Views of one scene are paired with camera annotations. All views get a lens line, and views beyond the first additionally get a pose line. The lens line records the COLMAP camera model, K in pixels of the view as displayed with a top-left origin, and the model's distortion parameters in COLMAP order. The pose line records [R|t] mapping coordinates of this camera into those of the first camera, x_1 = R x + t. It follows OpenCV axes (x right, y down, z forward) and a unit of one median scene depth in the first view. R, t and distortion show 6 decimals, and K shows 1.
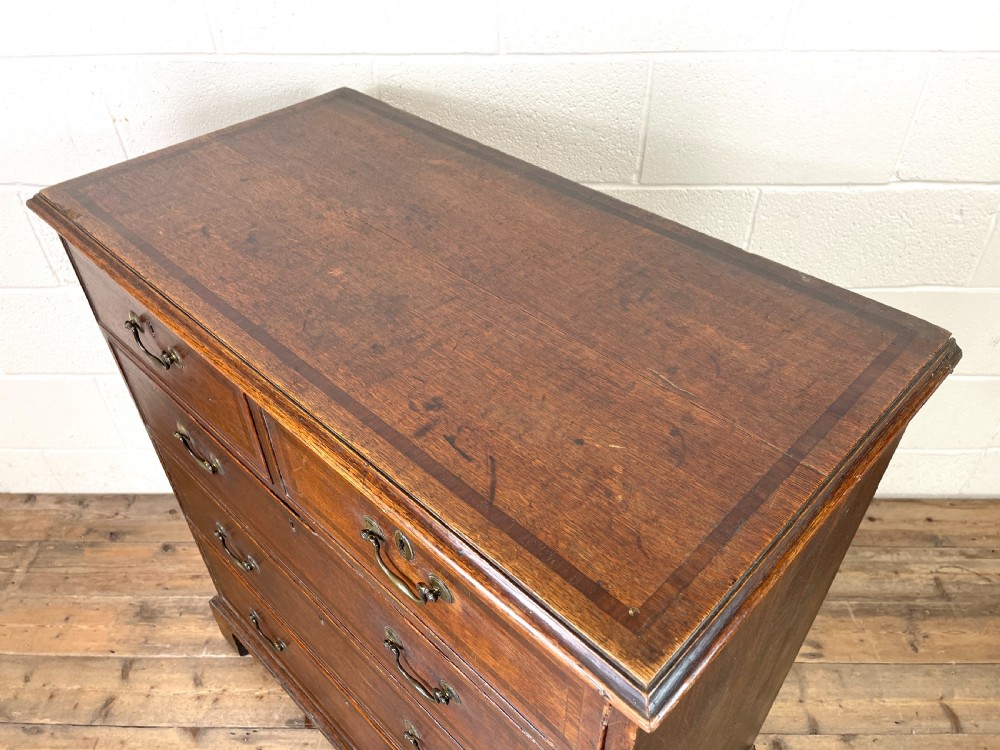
lens RADIAL K [[758.5, 0, 498.3], [0, 758.5, 382.0], [0, 0, 1]] dist [0.075903, -0.105133]
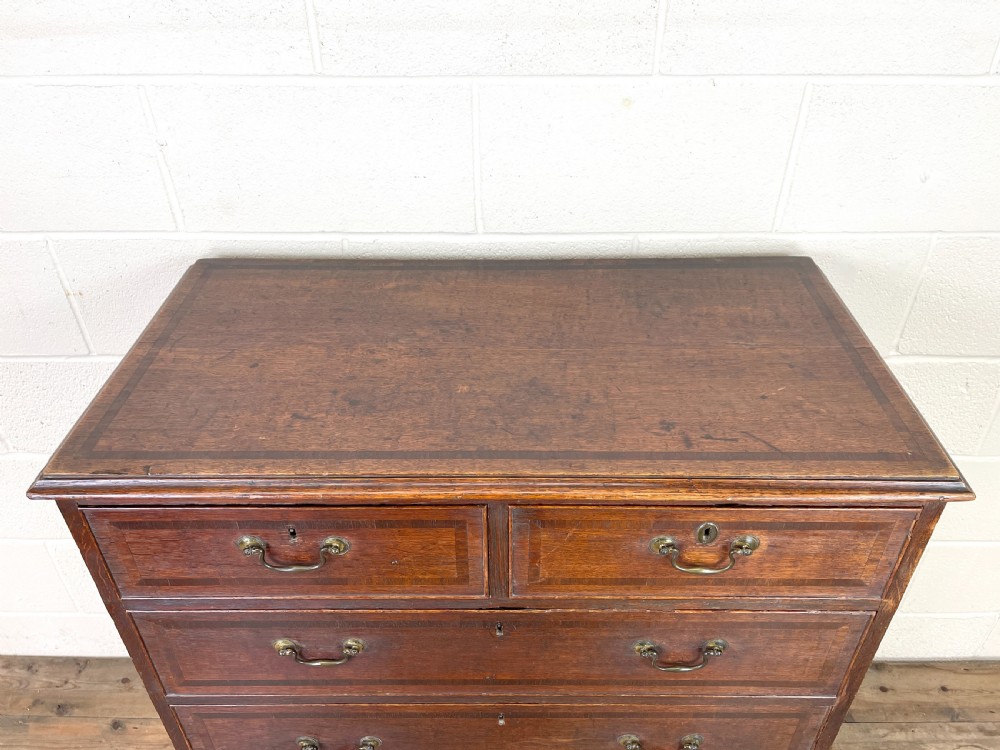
lens RADIAL K [[758.5, 0, 502.4], [0, 758.5, 380.1], [0, 0, 1]] dist [0.075903, -0.105133]
pose [[0.999955, 0.002068, 0.009250, 0.019415], [-0.001193, 0.995606, -0.093632, -0.120153], [-0.009403, 0.093617, 0.995564, 0.054061]]
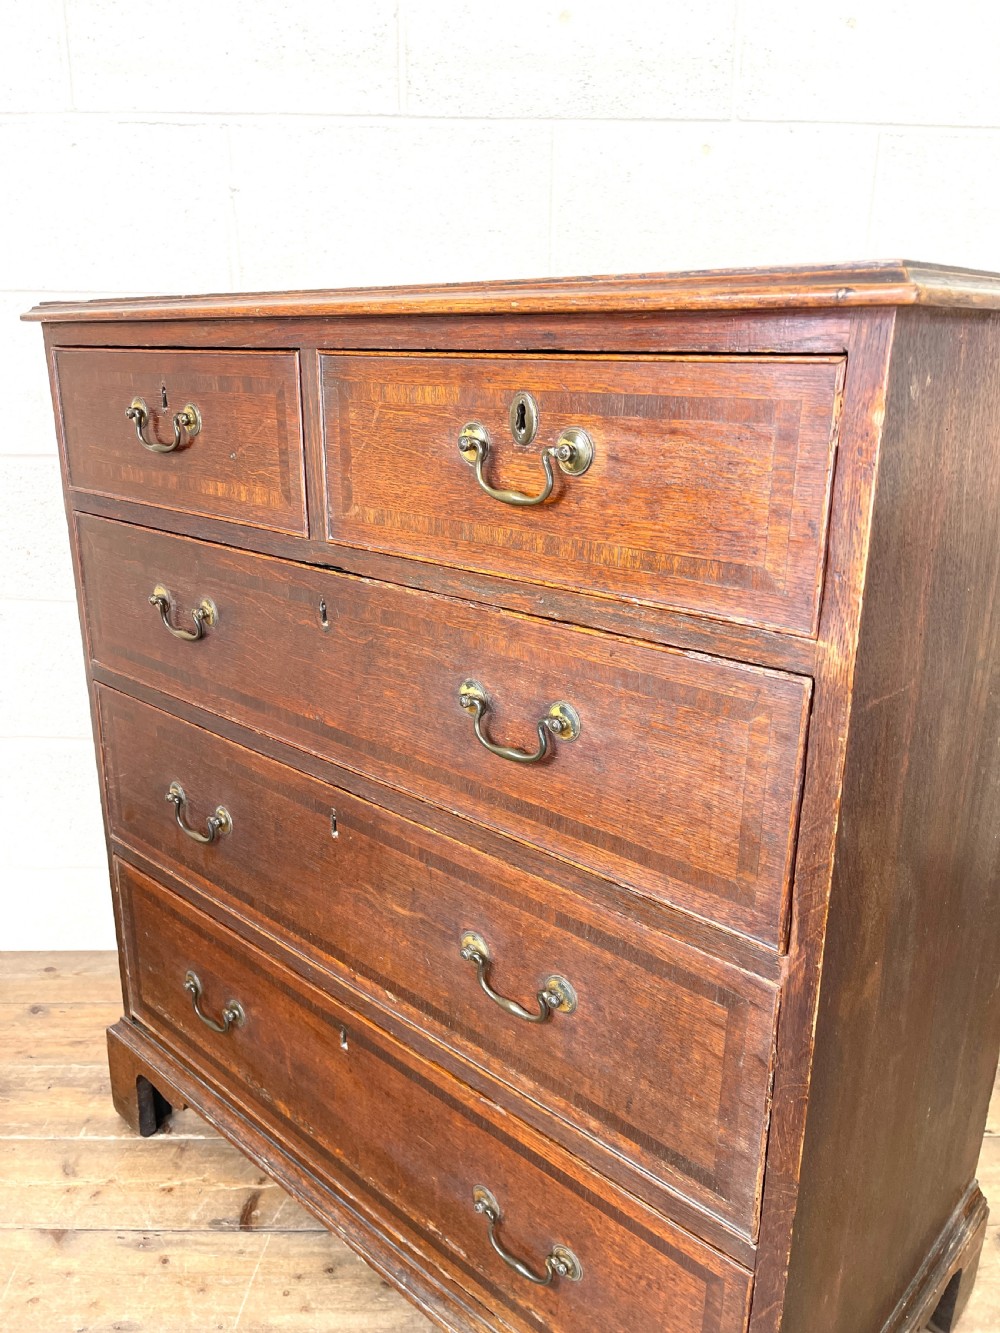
lens RADIAL K [[1011.0, 0, 491.5], [0, 1011.0, 669.6], [0, 0, 1]] dist [0.075903, -0.105133]
pose [[0.741301, 0.217170, -0.635067, 0.433791], [-0.455793, 0.857448, -0.238822, 0.124623], [0.492672, 0.466498, 0.734611, 0.305540]]
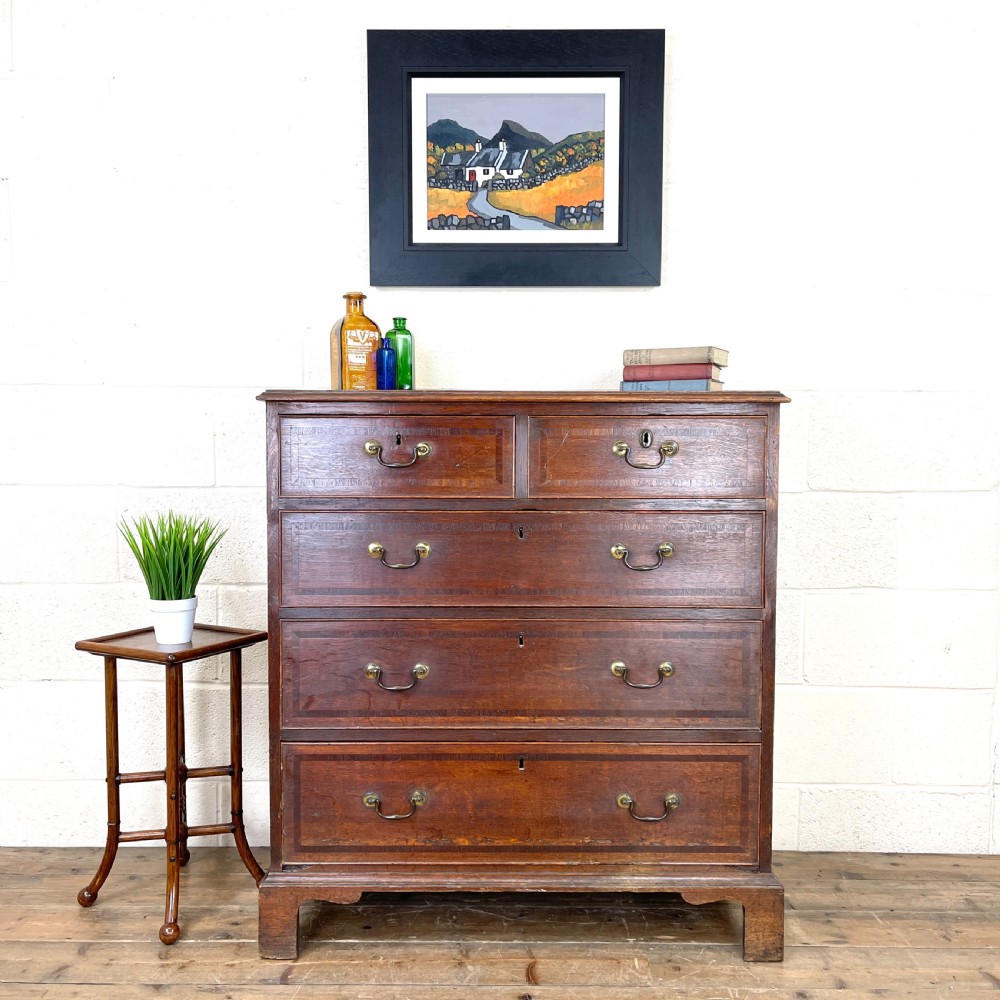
lens RADIAL K [[1015.3, 0, 499.5], [0, 1015.3, 500.6], [0, 0, 1]] dist [0.026889, 0.000000]
pose [[0.999876, 0.014462, 0.006272, -0.009021], [-0.007522, 0.787369, -0.616436, 0.685282], [-0.013853, 0.616312, 0.787380, -0.277319]]
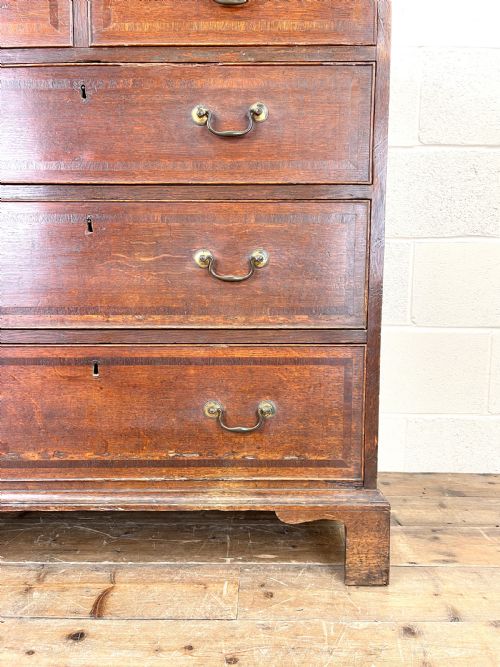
lens RADIAL K [[505.9, 0, 251.6], [0, 505.9, 338.4], [0, 0, 1]] dist [0.075903, -0.105133]
pose [[0.999890, 0.013227, 0.006761, 0.179843], [-0.006954, 0.818998, -0.573755, 0.474960], [-0.013126, 0.573644, 0.818999, 0.378466]]
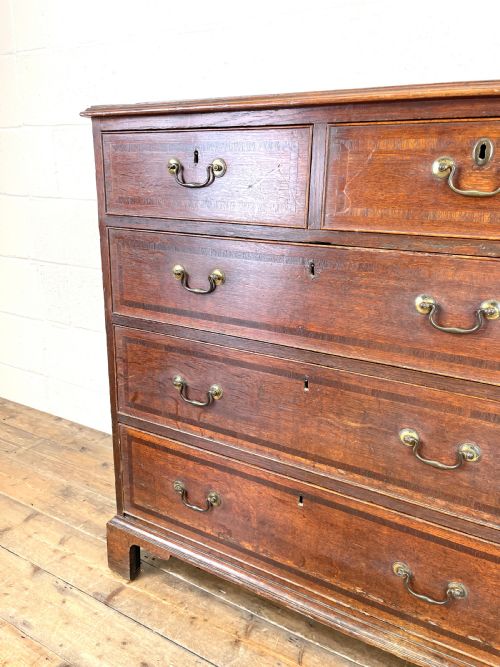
lens RADIAL K [[505.9, 0, 250.5], [0, 505.9, 336.1], [0, 0, 1]] dist [0.075903, -0.105133]
pose [[0.875447, 0.170403, -0.452279, 0.207351], [-0.344293, 0.876624, -0.336143, 0.259717], [0.339199, 0.449992, 0.826106, 0.235138]]
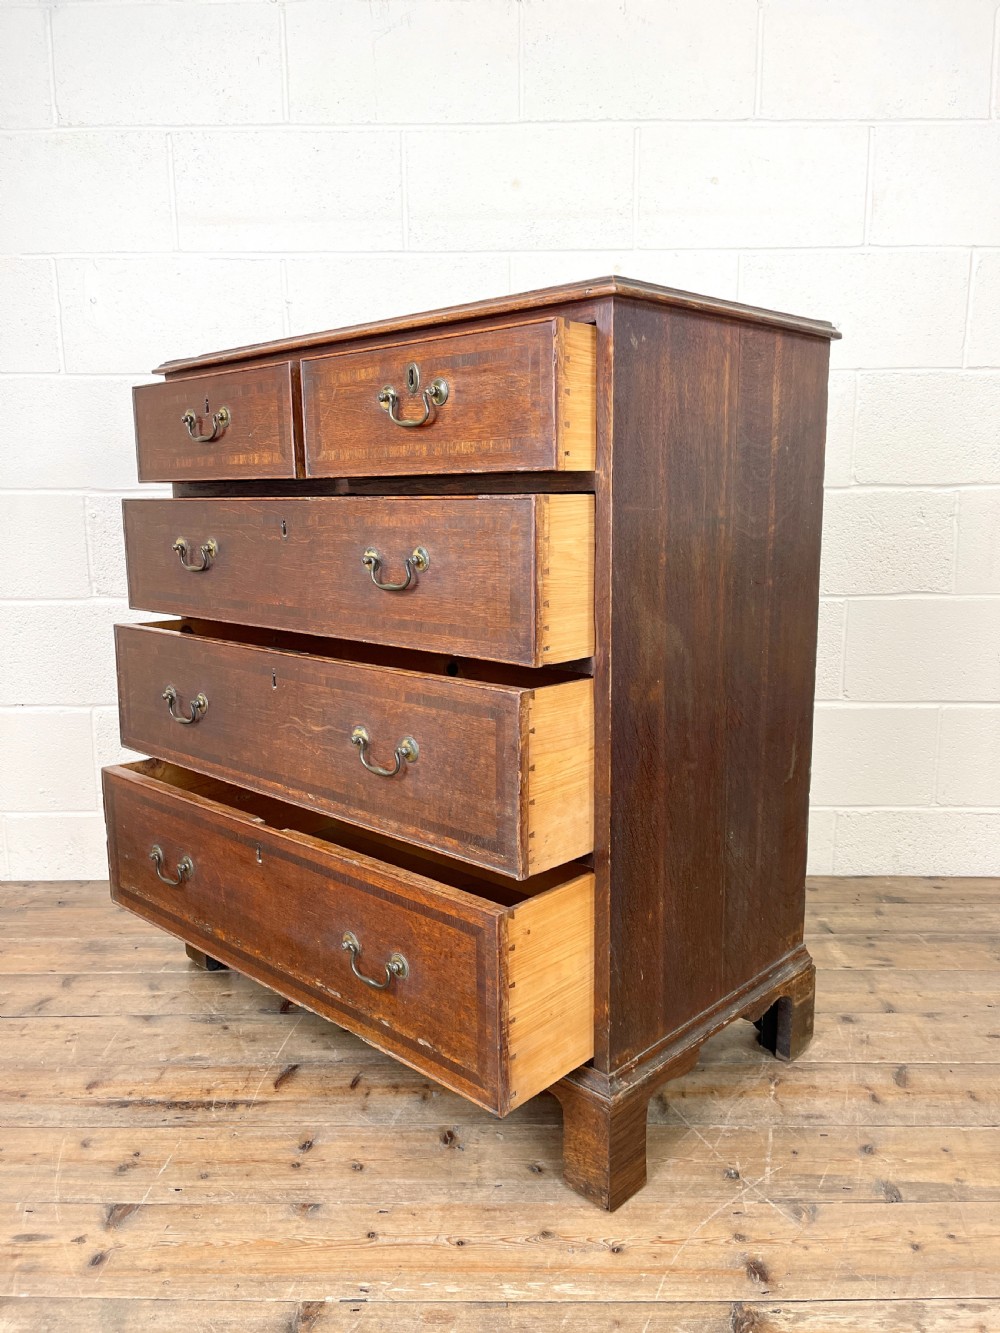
lens RADIAL K [[1011.0, 0, 499.1], [0, 1011.0, 674.3], [0, 0, 1]] dist [0.075903, -0.105133]
pose [[0.999993, 0.001118, 0.003680, -0.017595], [0.000979, 0.851407, -0.524505, 0.662541], [-0.003719, 0.524505, 0.851399, -0.126645]]
